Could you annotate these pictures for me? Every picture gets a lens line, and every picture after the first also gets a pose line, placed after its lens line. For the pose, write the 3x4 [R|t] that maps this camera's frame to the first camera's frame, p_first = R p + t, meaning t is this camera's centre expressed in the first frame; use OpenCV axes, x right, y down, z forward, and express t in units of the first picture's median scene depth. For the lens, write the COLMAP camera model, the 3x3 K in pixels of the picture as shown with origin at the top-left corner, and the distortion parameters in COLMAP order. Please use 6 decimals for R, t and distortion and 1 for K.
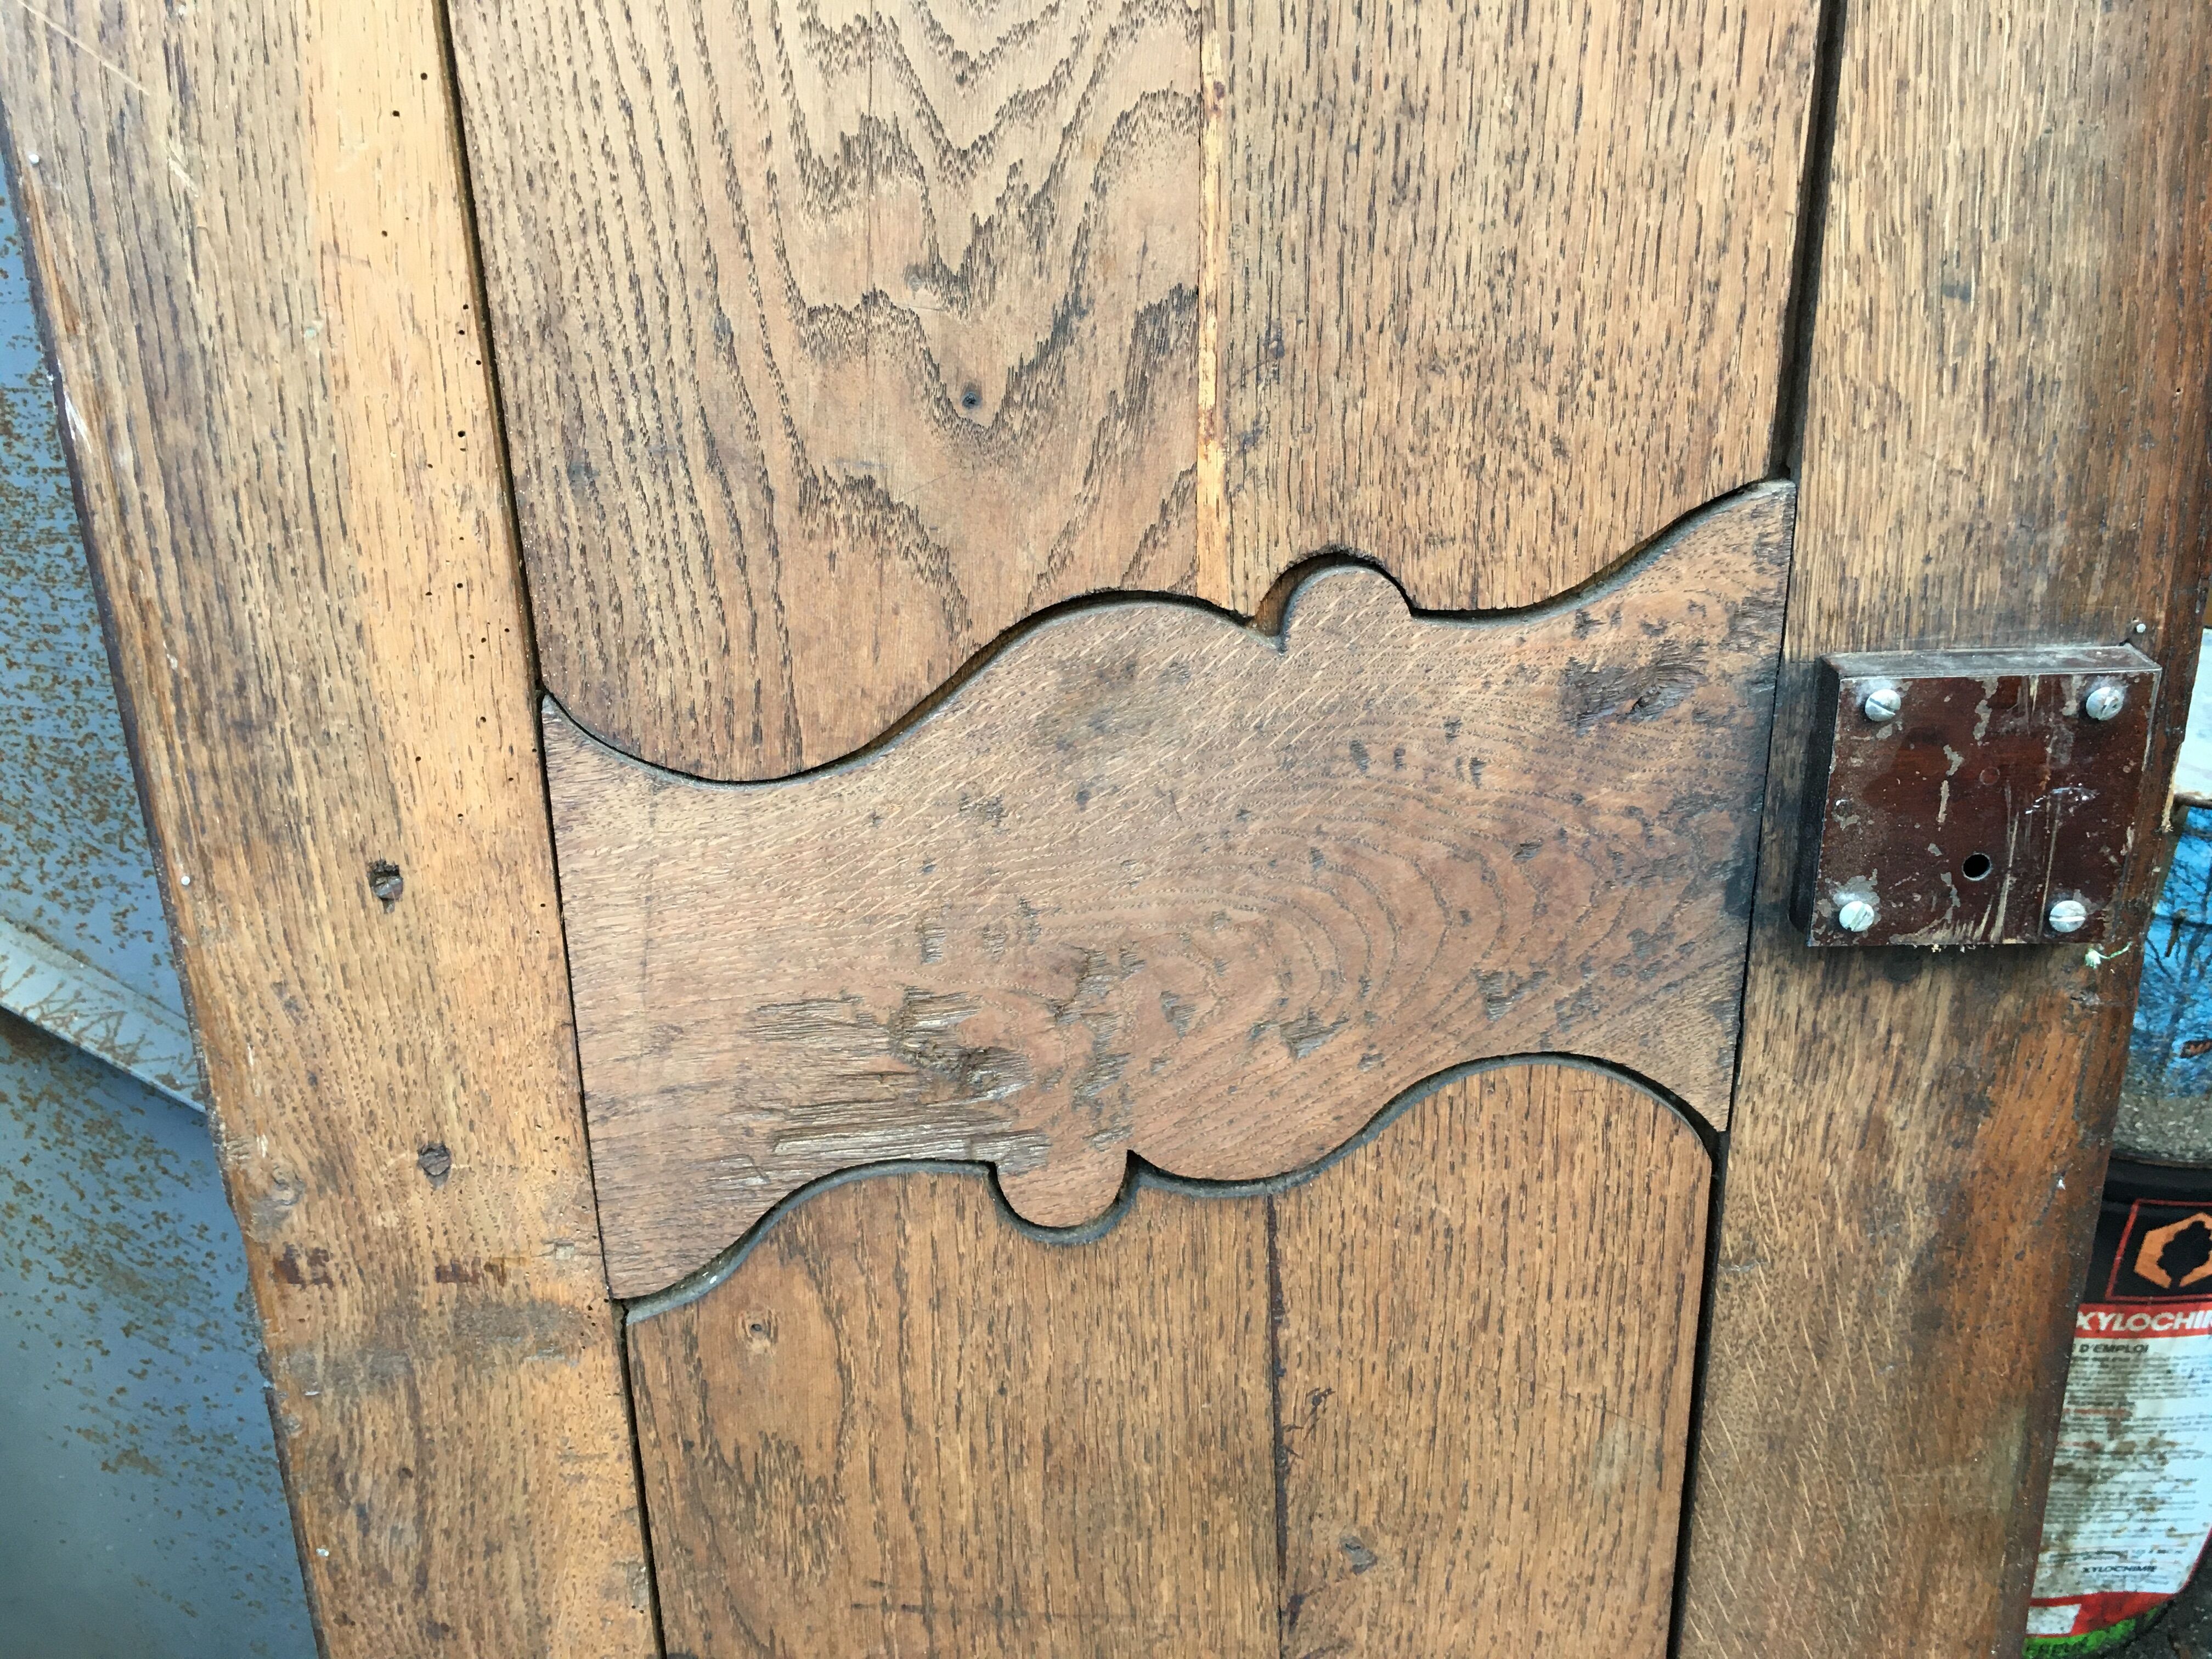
lens RADIAL K [[1889.6, 0, 1104.5], [0, 1889.6, 830.0], [0, 0, 1]] dist [0.074547, -0.110039]
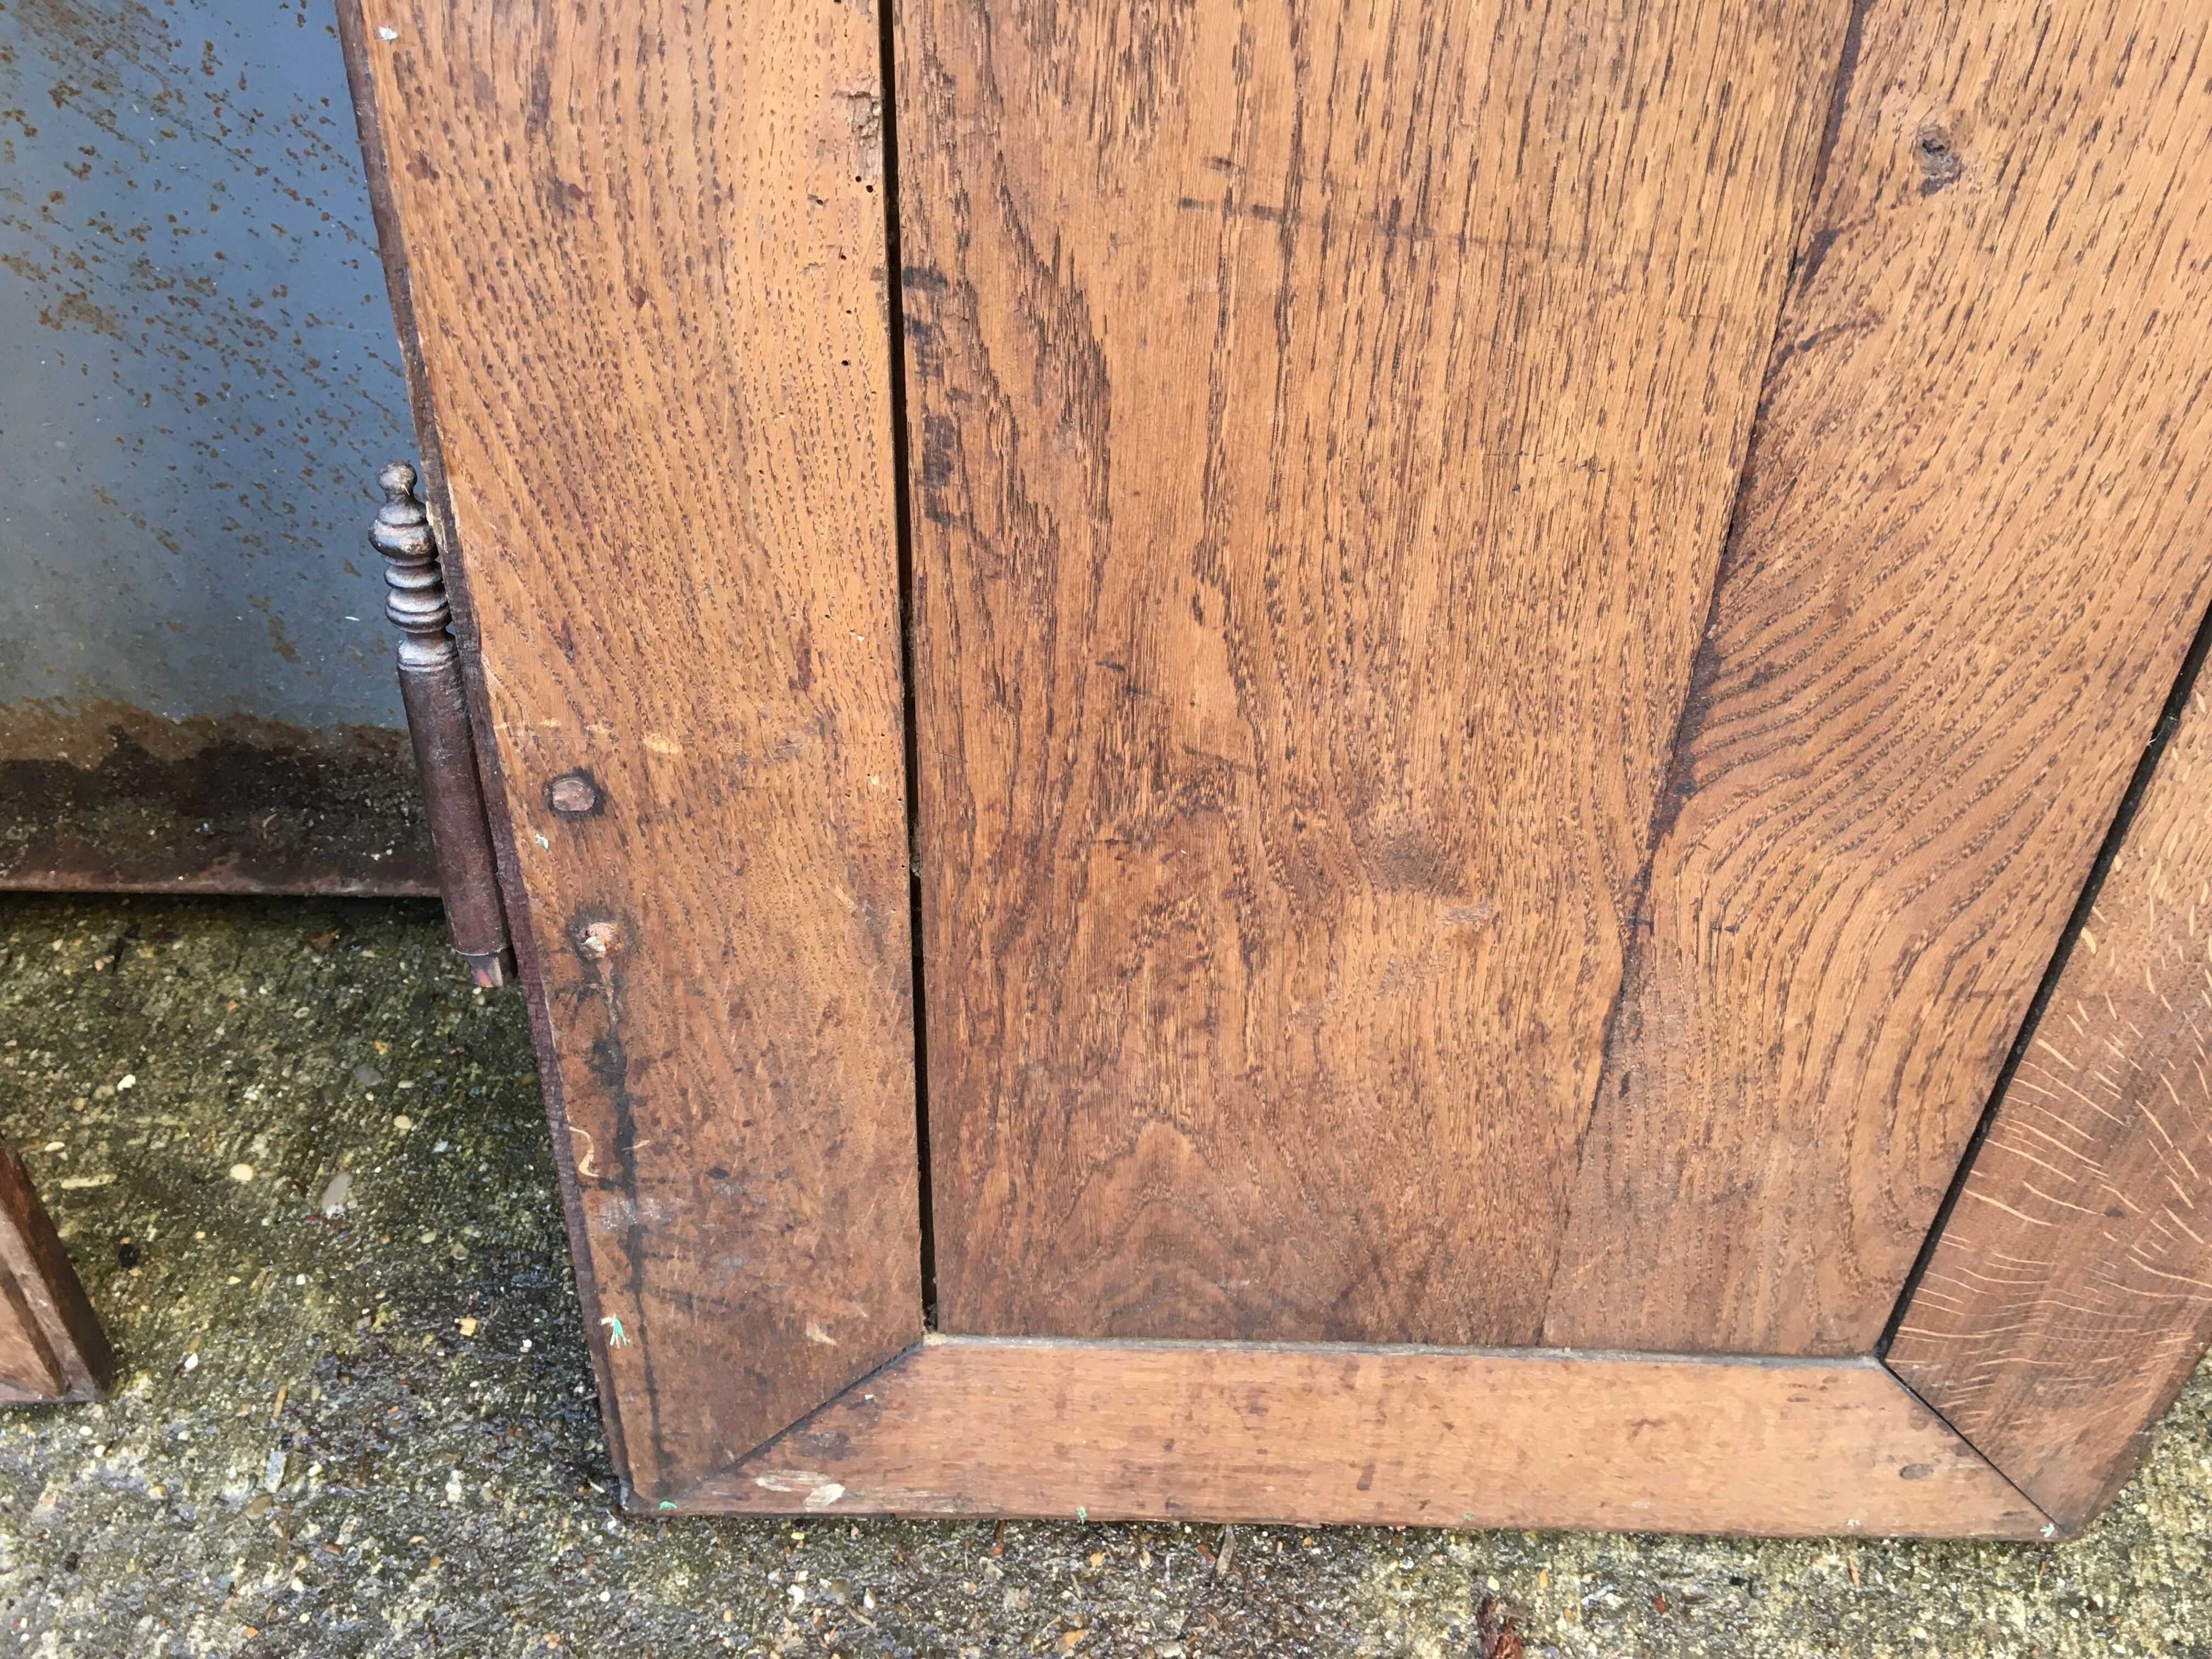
lens RADIAL K [[1889.6, 0, 1109.6], [0, 1889.6, 828.1], [0, 0, 1]] dist [0.074547, -0.110039]
pose [[0.997809, 0.051941, 0.040992, -0.173911], [-0.061419, 0.957514, 0.281771, 0.431793], [-0.024615, -0.283671, 0.958606, 0.290243]]
